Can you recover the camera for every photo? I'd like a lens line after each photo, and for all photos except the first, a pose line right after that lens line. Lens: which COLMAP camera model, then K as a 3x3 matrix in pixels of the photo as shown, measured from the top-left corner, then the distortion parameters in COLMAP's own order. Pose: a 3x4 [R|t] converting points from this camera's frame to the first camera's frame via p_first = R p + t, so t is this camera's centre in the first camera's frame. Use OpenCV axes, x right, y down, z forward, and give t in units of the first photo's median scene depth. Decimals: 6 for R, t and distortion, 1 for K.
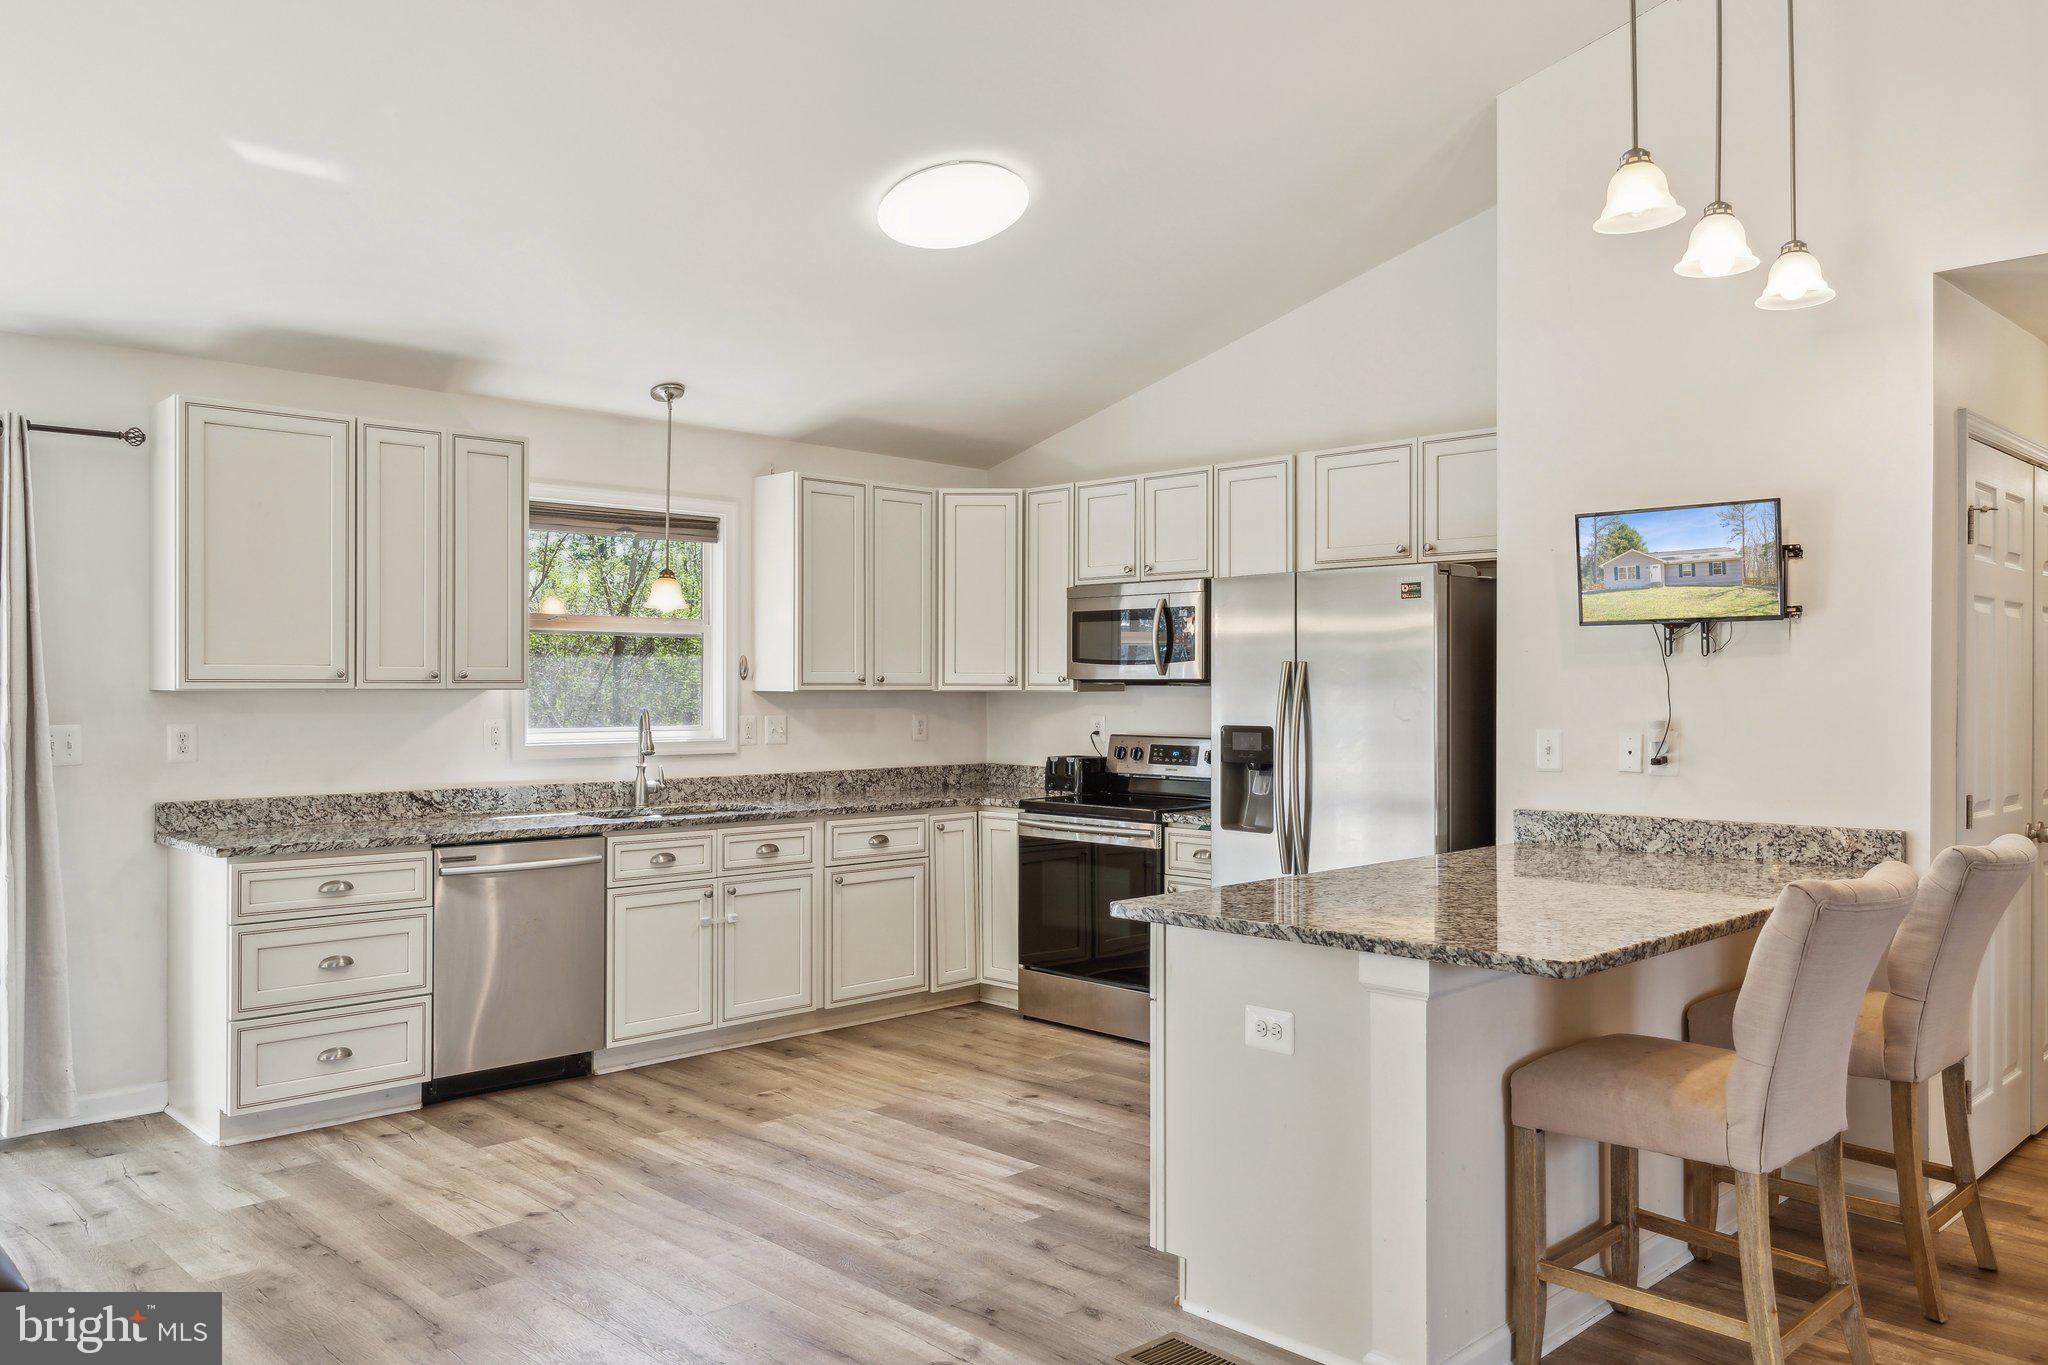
lens RADIAL K [[1515.5, 0, 1025.9], [0, 1515.5, 684.2], [0, 0, 1]] dist [-0.005087, 0.001139]
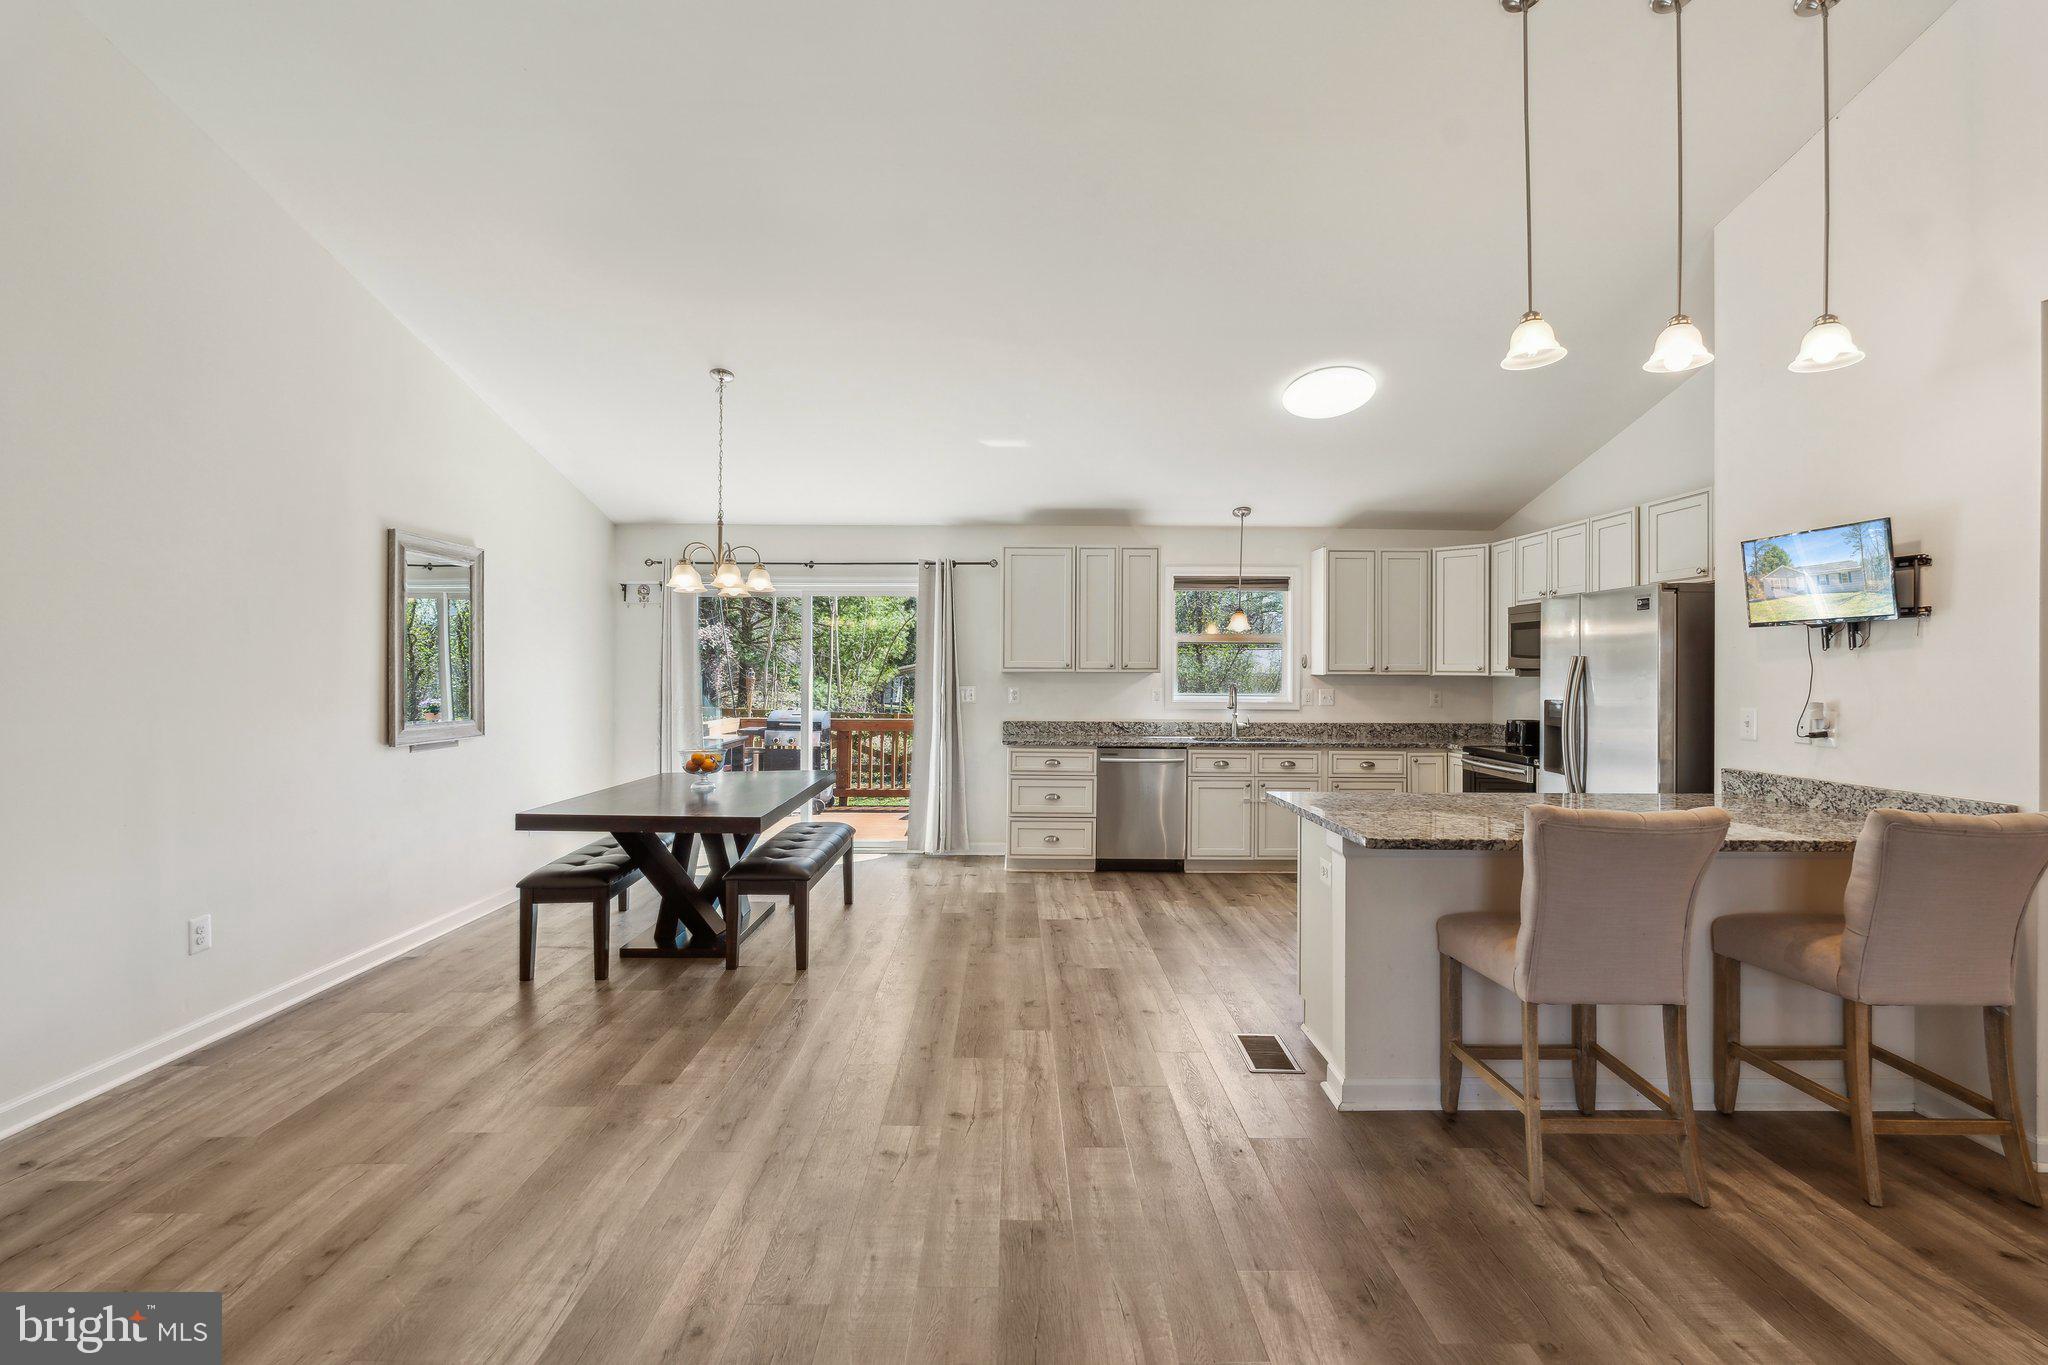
lens RADIAL K [[921.5, 0, 1015.0], [0, 921.5, 669.5], [0, 0, 1]] dist [-0.008750, 0.001129]
pose [[0.718032, 0.003019, -0.696003, 0.418669], [-0.004230, 0.999991, -0.000026, -0.000233], [0.695997, 0.002963, 0.718039, 0.002783]]
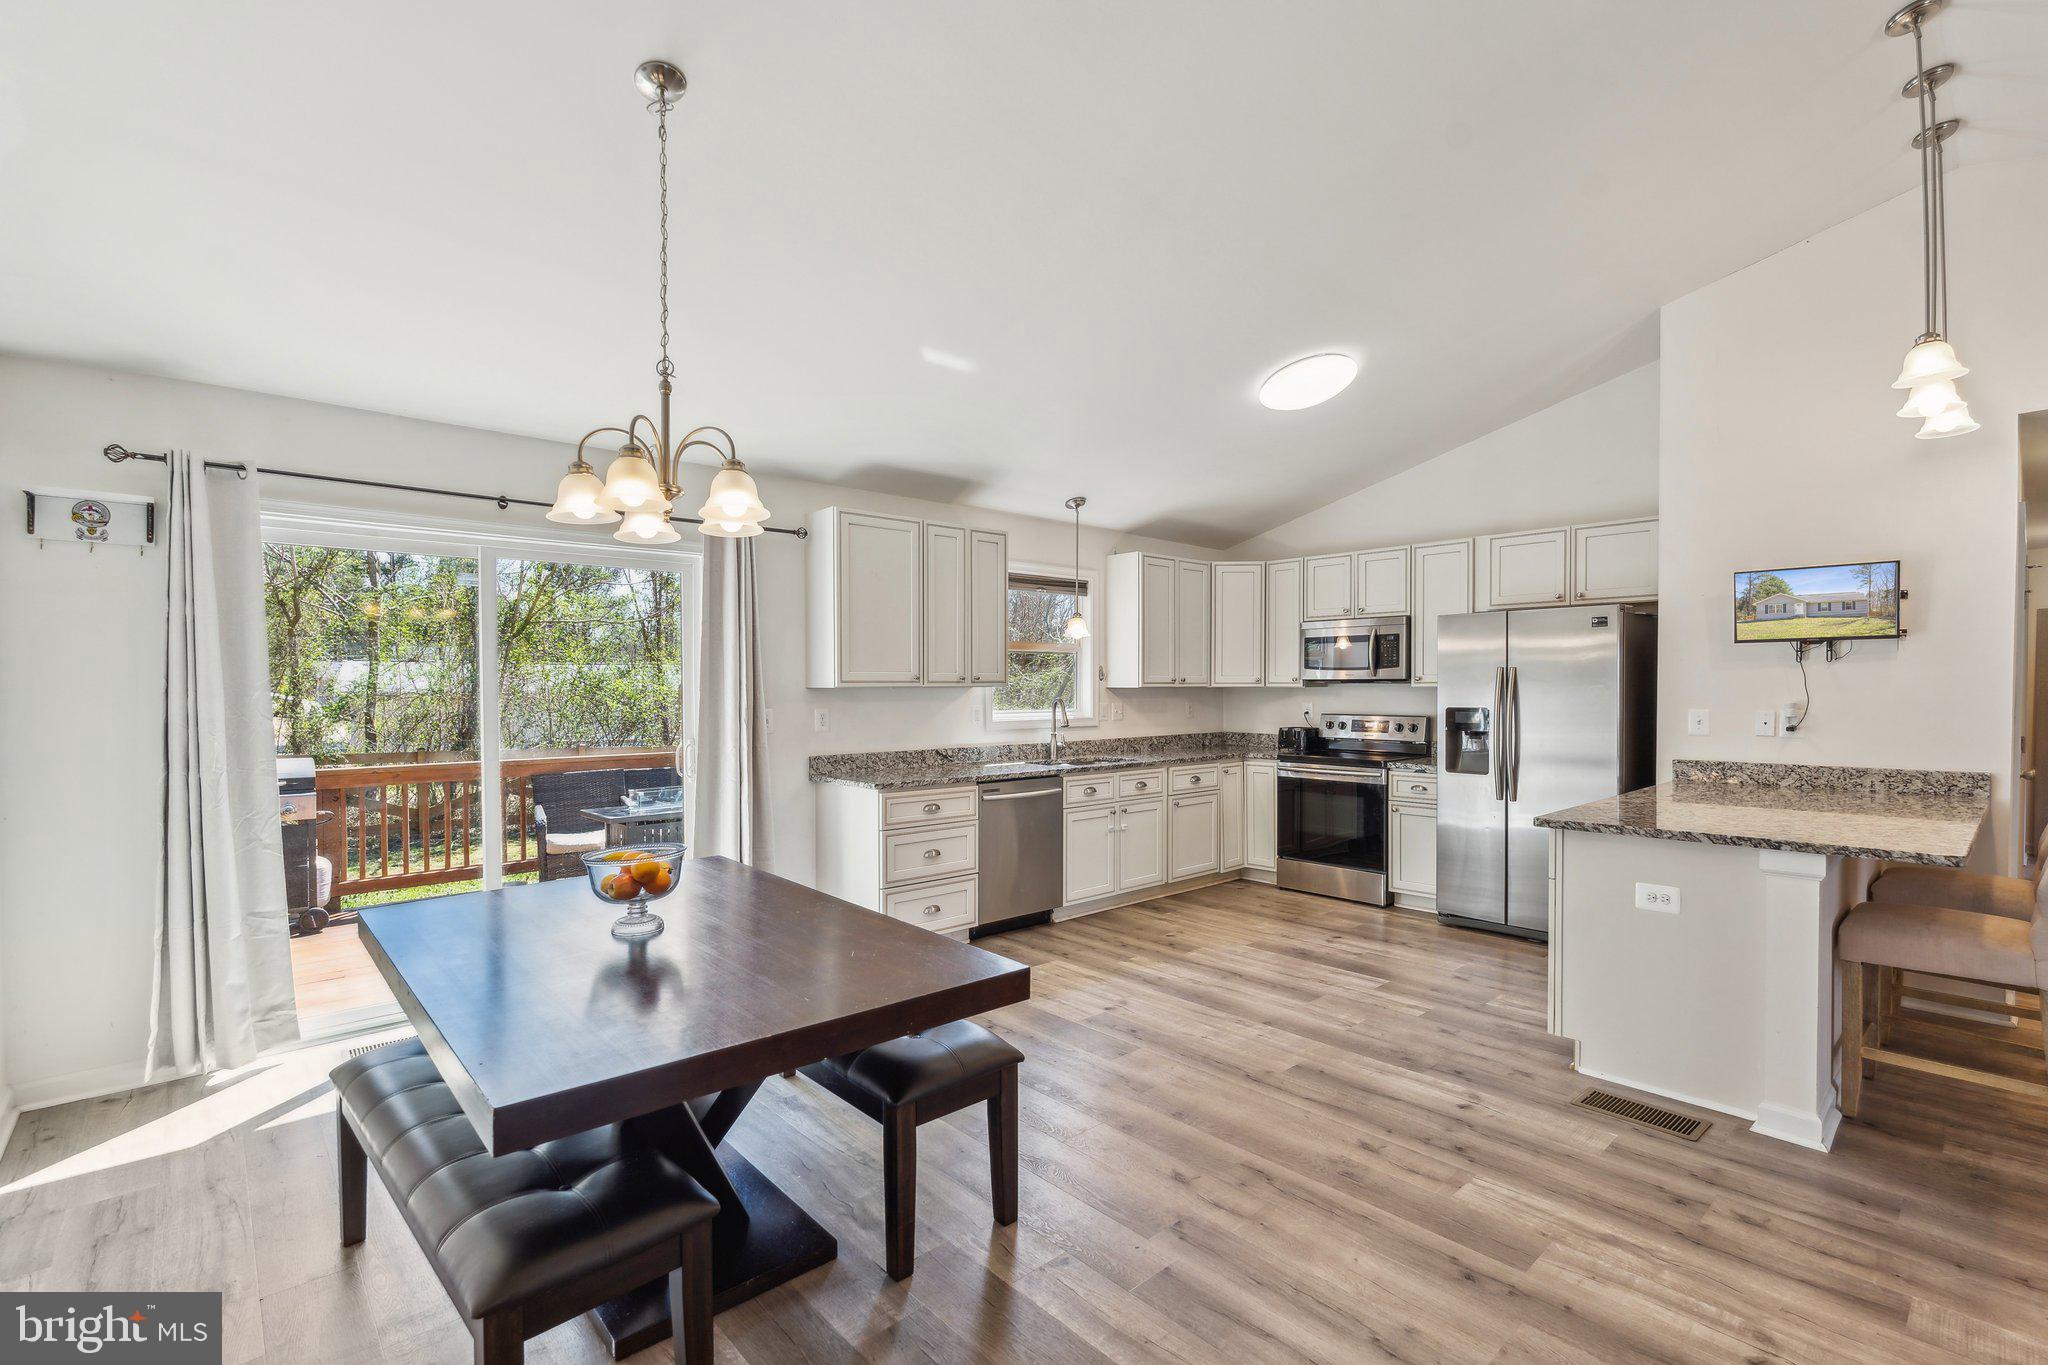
lens RADIAL K [[921.5, 0, 1021.4], [0, 921.5, 702.9], [0, 0, 1]] dist [-0.008750, 0.001129]
pose [[0.999082, -0.003097, -0.042731, -0.305825], [0.003914, 0.999811, 0.019048, 0.002254], [0.042664, -0.019198, 0.998905, 0.012033]]
